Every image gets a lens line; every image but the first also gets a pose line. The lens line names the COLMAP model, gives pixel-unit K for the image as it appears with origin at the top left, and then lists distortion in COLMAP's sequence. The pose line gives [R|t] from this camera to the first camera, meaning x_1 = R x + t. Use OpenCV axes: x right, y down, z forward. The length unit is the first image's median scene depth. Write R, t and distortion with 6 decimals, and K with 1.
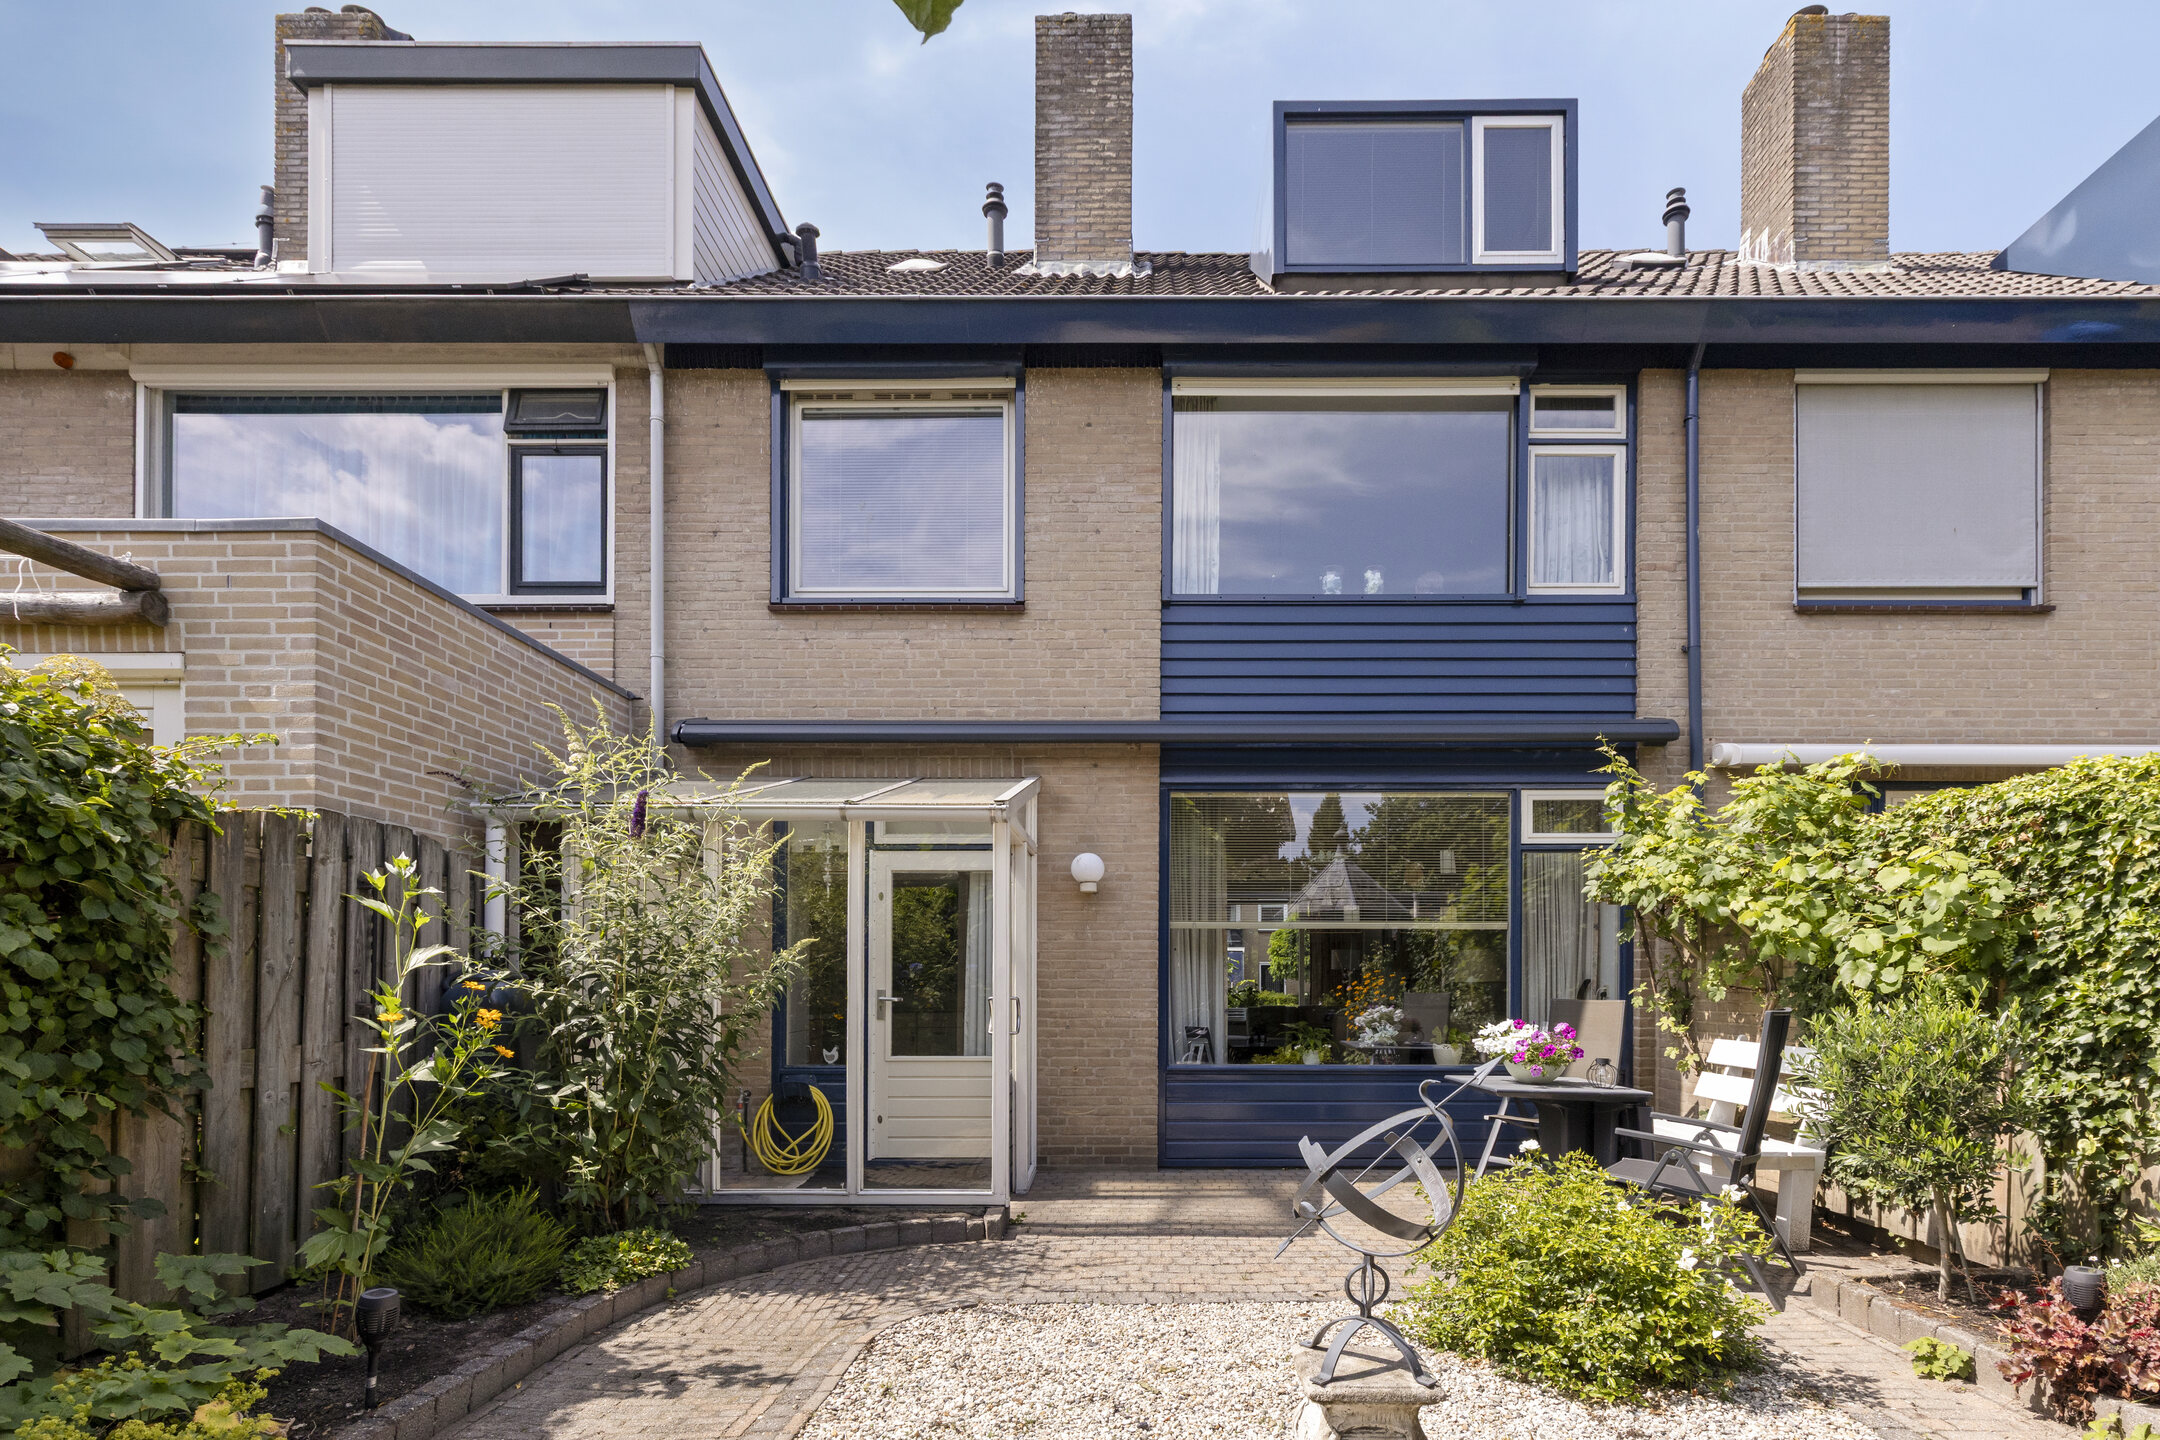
lens RADIAL K [[972.4, 0, 1118.5], [0, 972.4, 980.3], [0, 0, 1]] dist [0.002679, -0.001202]
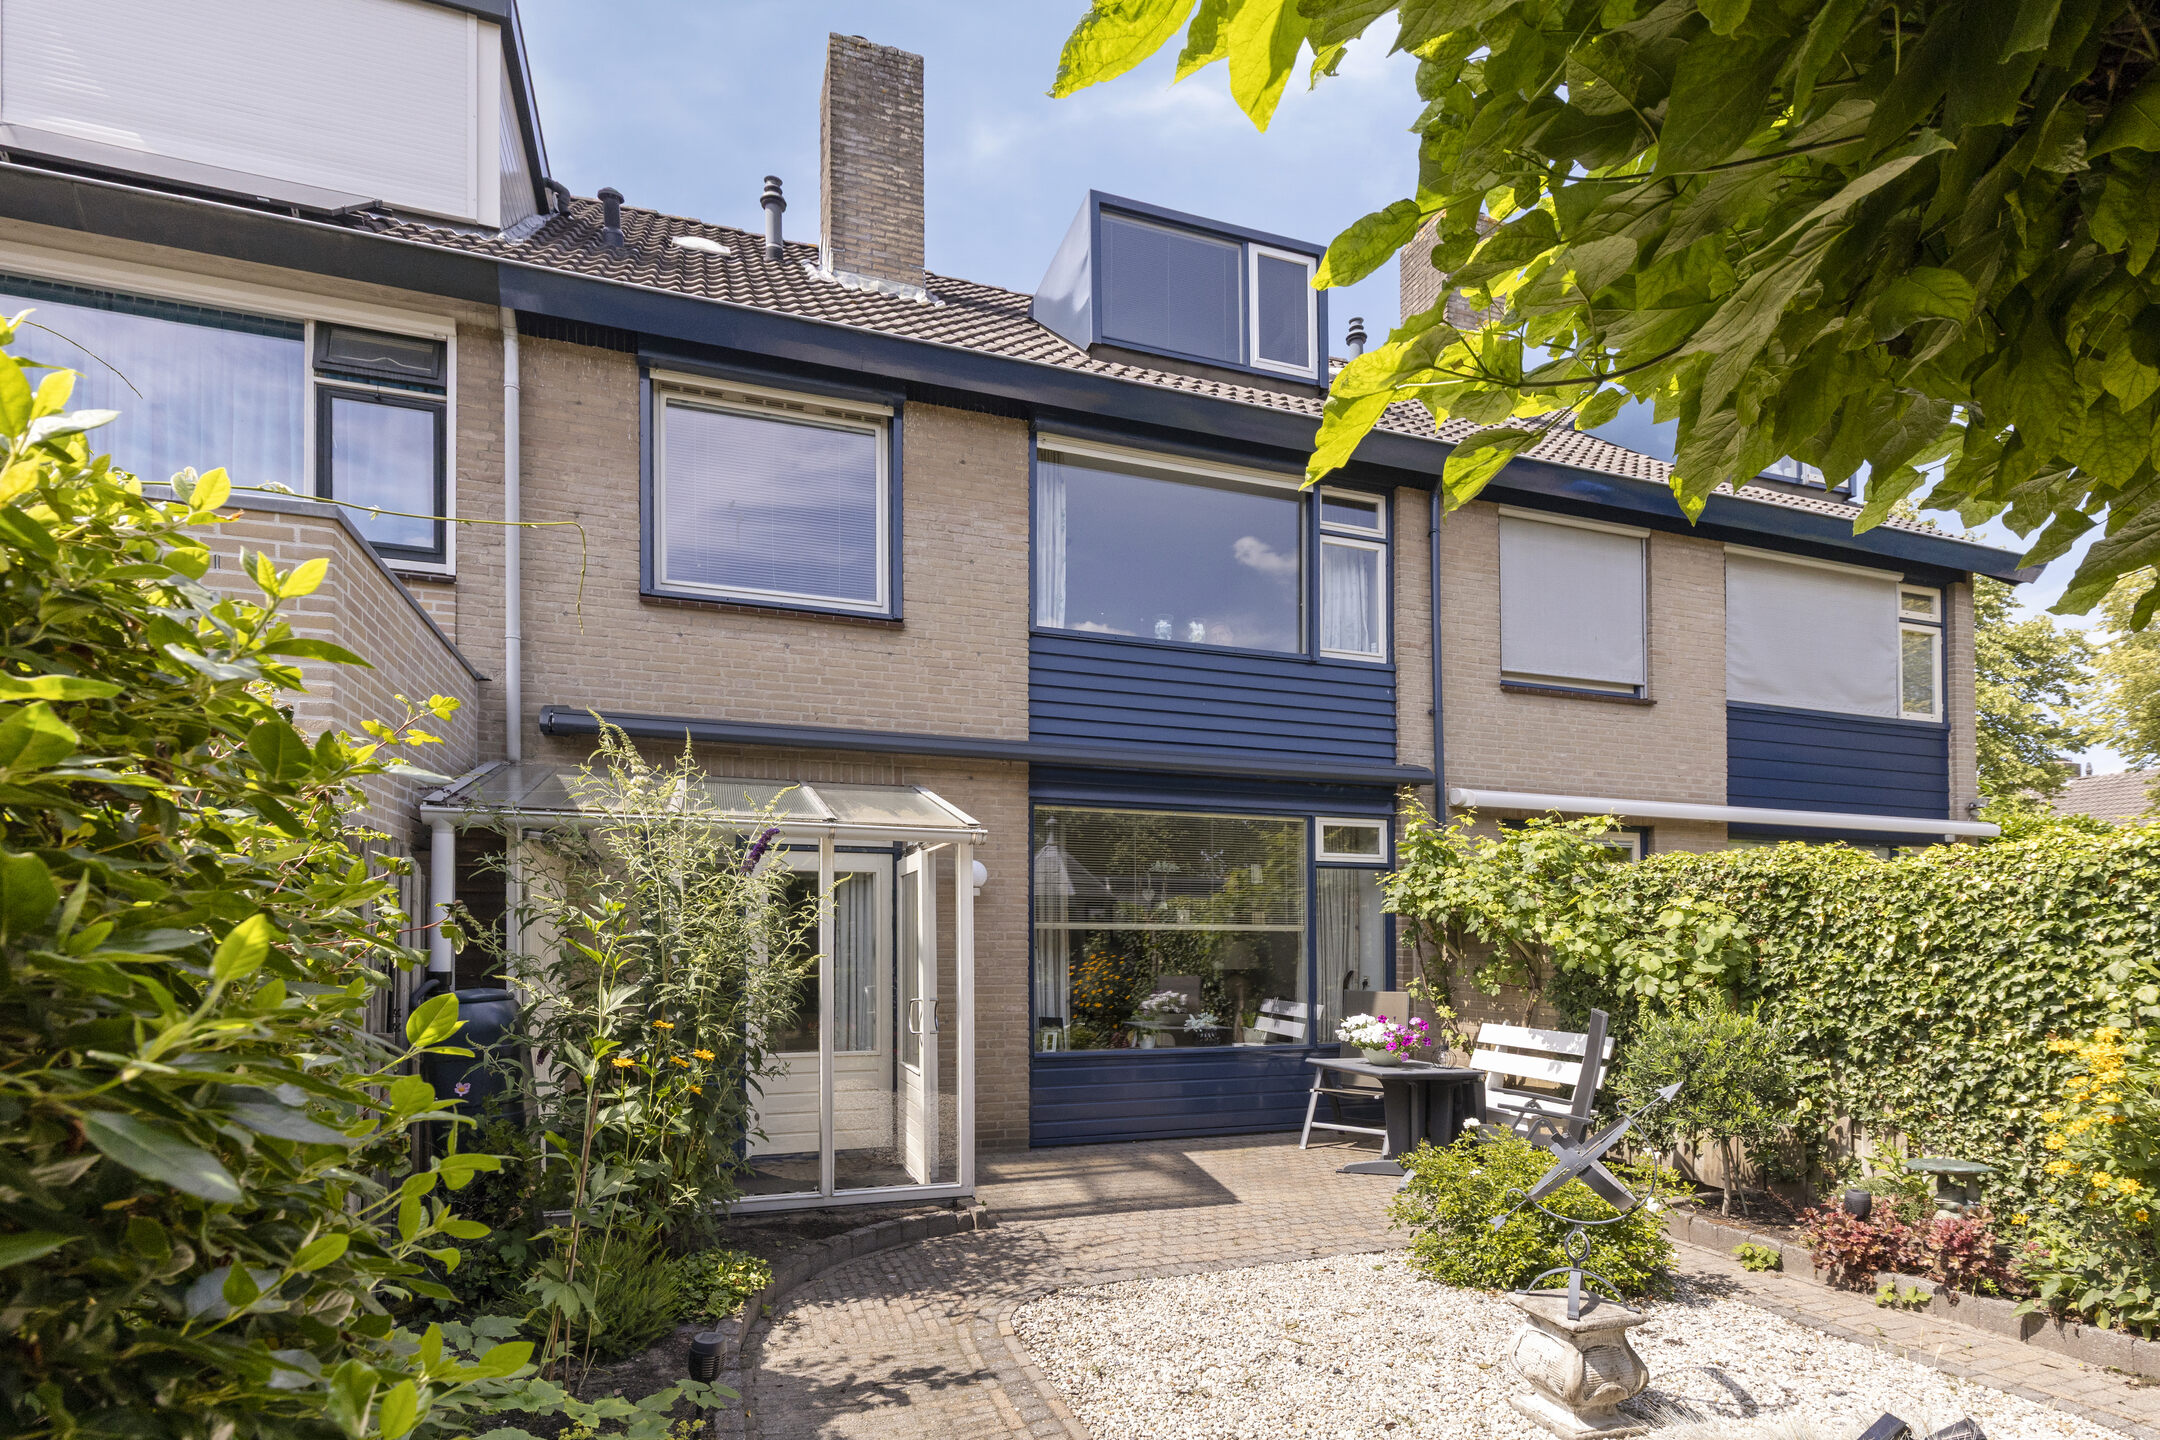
lens RADIAL K [[972.4, 0, 972.5], [0, 972.4, 926.4], [0, 0, 1]] dist [0.002679, -0.001202]
pose [[0.955764, 0.003159, 0.294118, -0.349113], [-0.000290, 0.999952, -0.009797, -0.046932], [-0.294134, 0.009279, 0.955719, -0.031708]]
